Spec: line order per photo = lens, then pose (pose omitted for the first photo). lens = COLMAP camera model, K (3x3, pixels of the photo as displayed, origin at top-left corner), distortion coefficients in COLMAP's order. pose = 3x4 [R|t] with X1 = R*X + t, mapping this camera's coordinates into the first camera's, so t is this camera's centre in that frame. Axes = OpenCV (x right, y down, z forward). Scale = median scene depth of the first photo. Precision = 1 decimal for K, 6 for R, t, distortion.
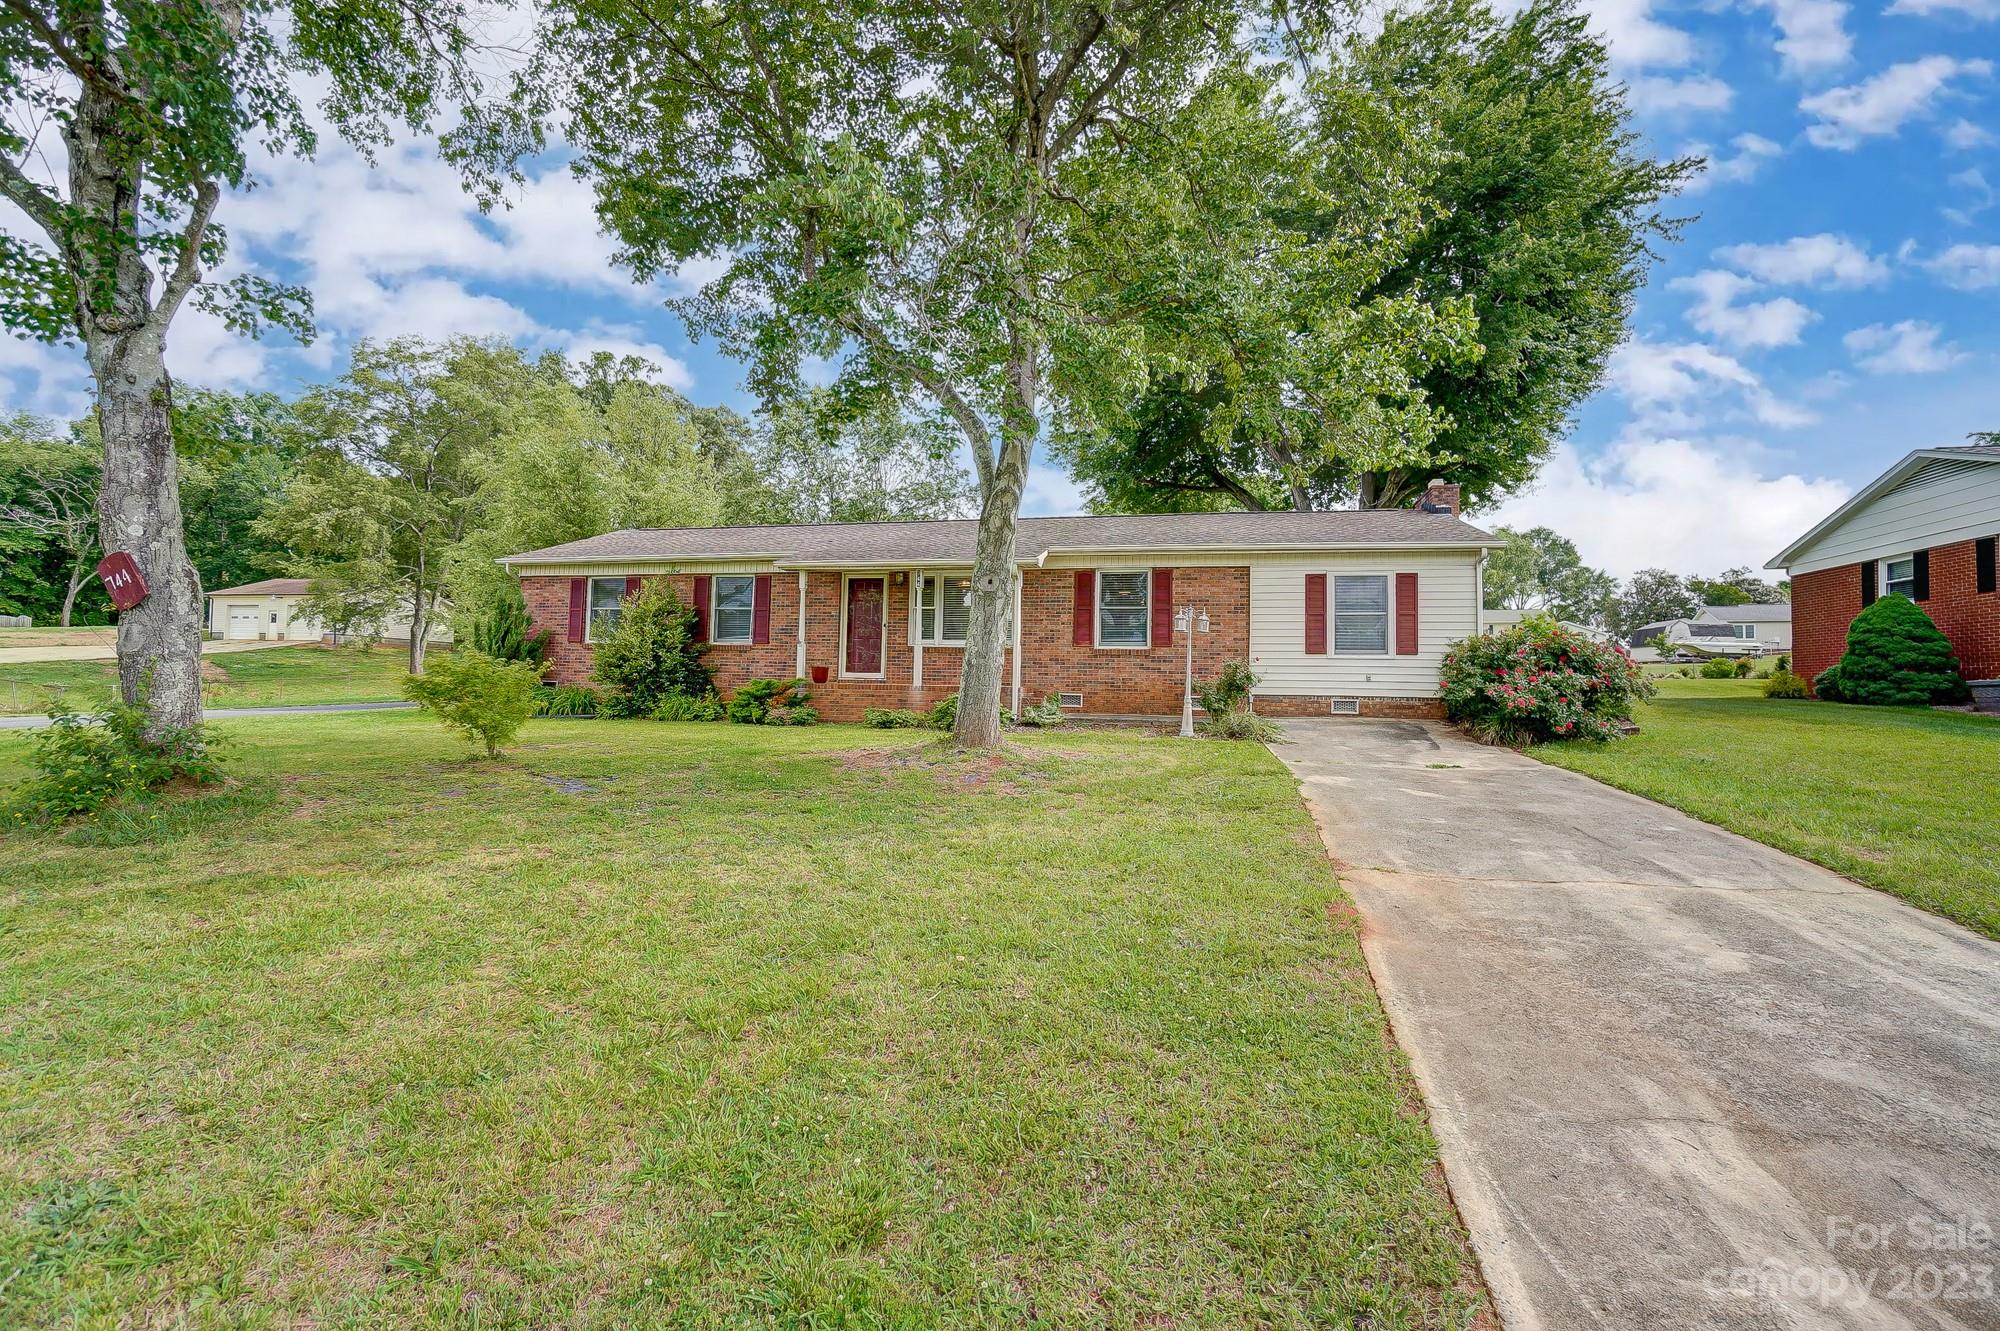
lens RADIAL K [[878.6, 0, 983.4], [0, 878.6, 655.2], [0, 0, 1]] dist [-0.068456, 0.024110]
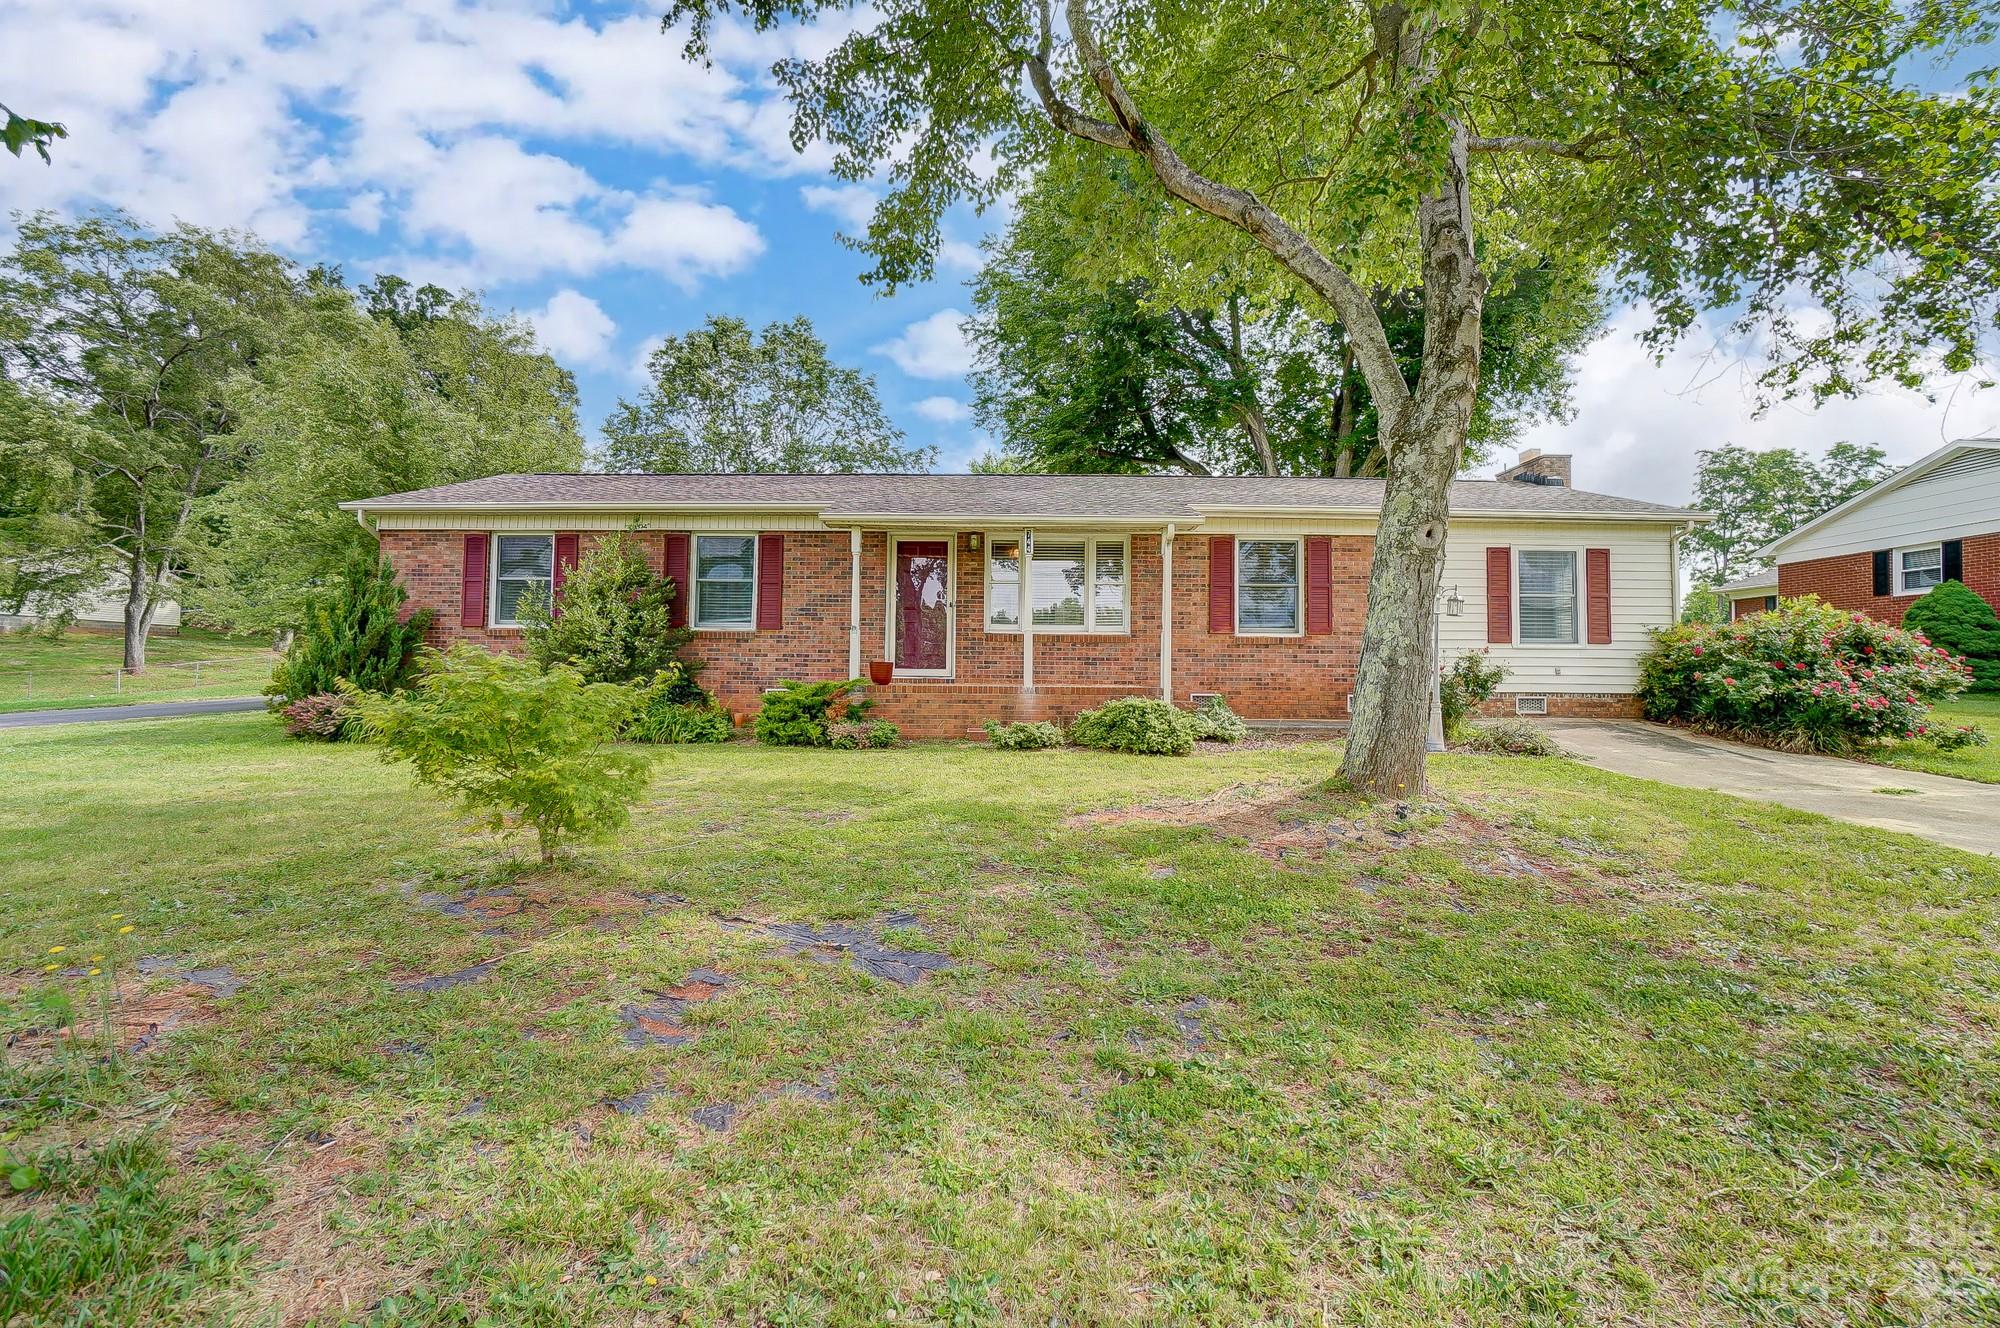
lens RADIAL K [[878.6, 0, 983.4], [0, 878.6, 653.7], [0, 0, 1]] dist [-0.068456, 0.024110]
pose [[0.974007, -0.005140, 0.226462, -0.240209], [0.001466, 0.999865, 0.016388, -0.004518], [-0.226515, -0.015630, 0.973882, 0.253749]]
